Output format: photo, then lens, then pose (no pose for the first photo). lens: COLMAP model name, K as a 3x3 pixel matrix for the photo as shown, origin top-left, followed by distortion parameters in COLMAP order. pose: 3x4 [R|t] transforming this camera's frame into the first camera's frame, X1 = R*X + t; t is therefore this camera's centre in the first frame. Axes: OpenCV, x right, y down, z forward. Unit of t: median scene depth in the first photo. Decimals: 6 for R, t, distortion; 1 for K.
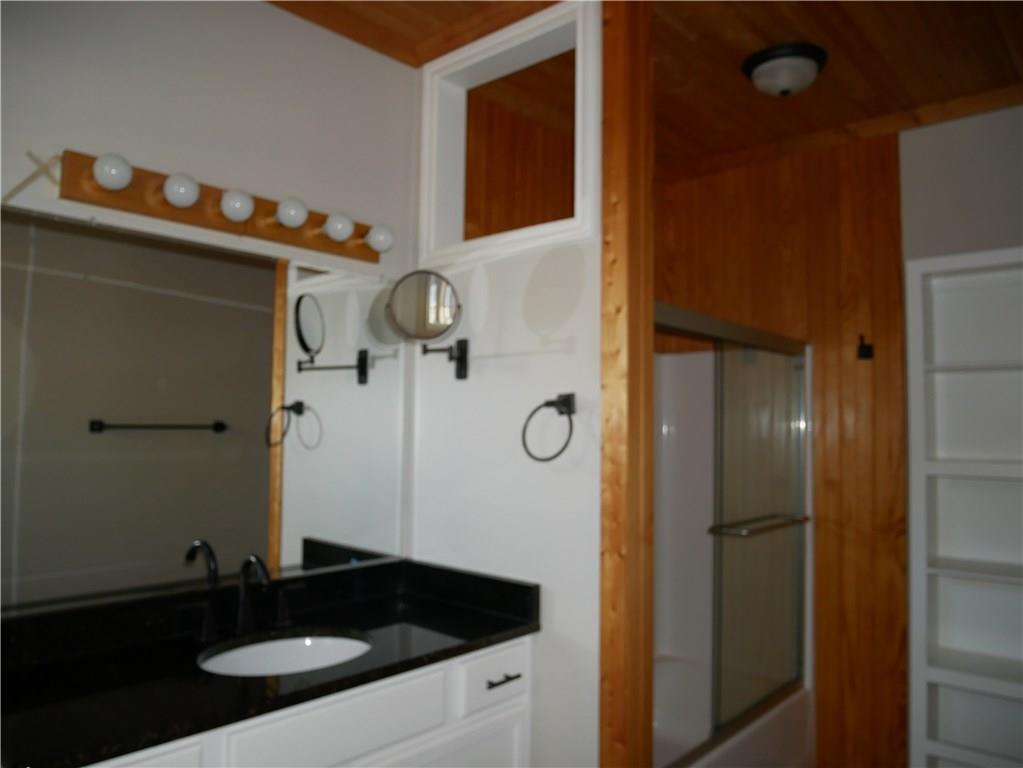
lens RADIAL K [[740.4, 0, 510.5], [0, 740.4, 380.5], [0, 0, 1]] dist [-0.075466, 0.031681]
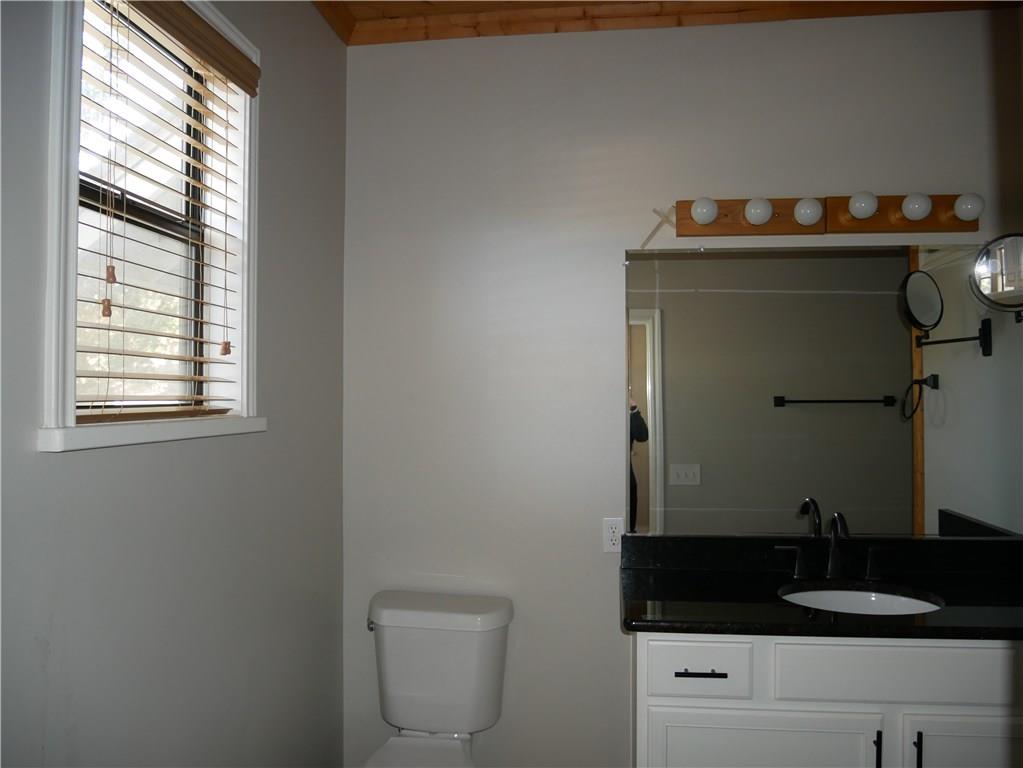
lens RADIAL K [[740.4, 0, 506.7], [0, 740.4, 378.0], [0, 0, 1]] dist [-0.075466, 0.031681]
pose [[0.564934, -0.032889, -0.824480, 0.276457], [0.059779, 0.998211, 0.001141, -0.004726], [0.822968, -0.049931, 0.565890, -0.060512]]
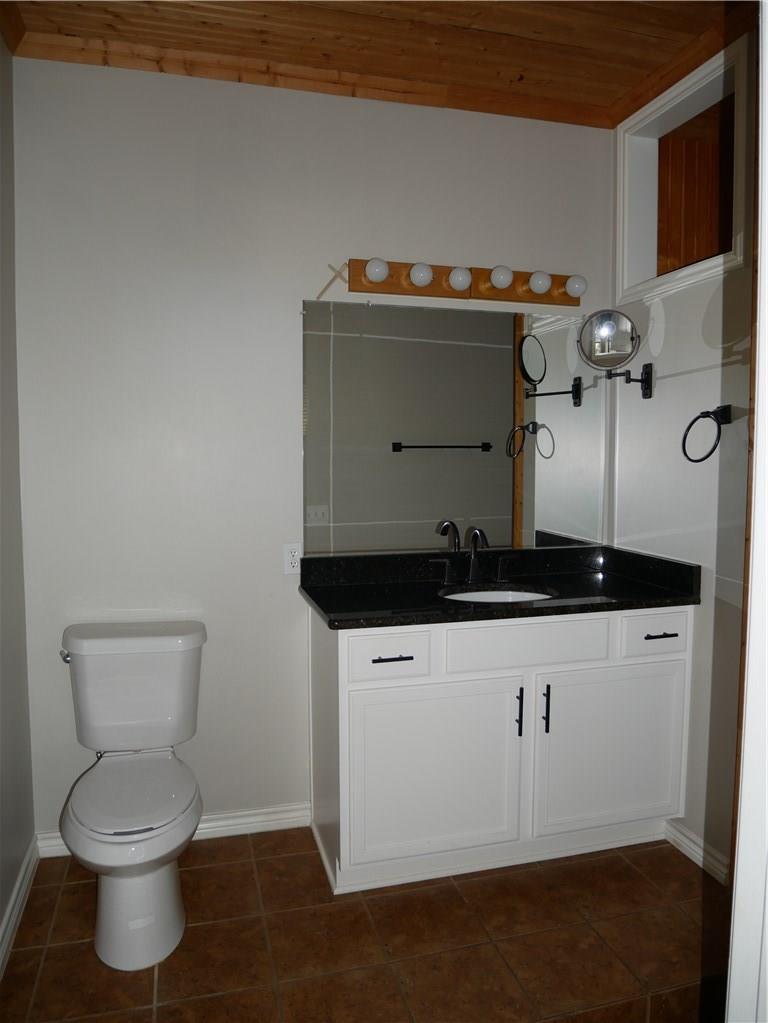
lens RADIAL K [[740.4, 0, 383.4], [0, 740.4, 503.4], [0, 0, 1]] dist [-0.075466, 0.031681]
pose [[0.842287, 0.025460, -0.538428, 0.239403], [0.043534, 0.992408, 0.115029, 0.014416], [0.537269, -0.120327, 0.834783, -0.264545]]
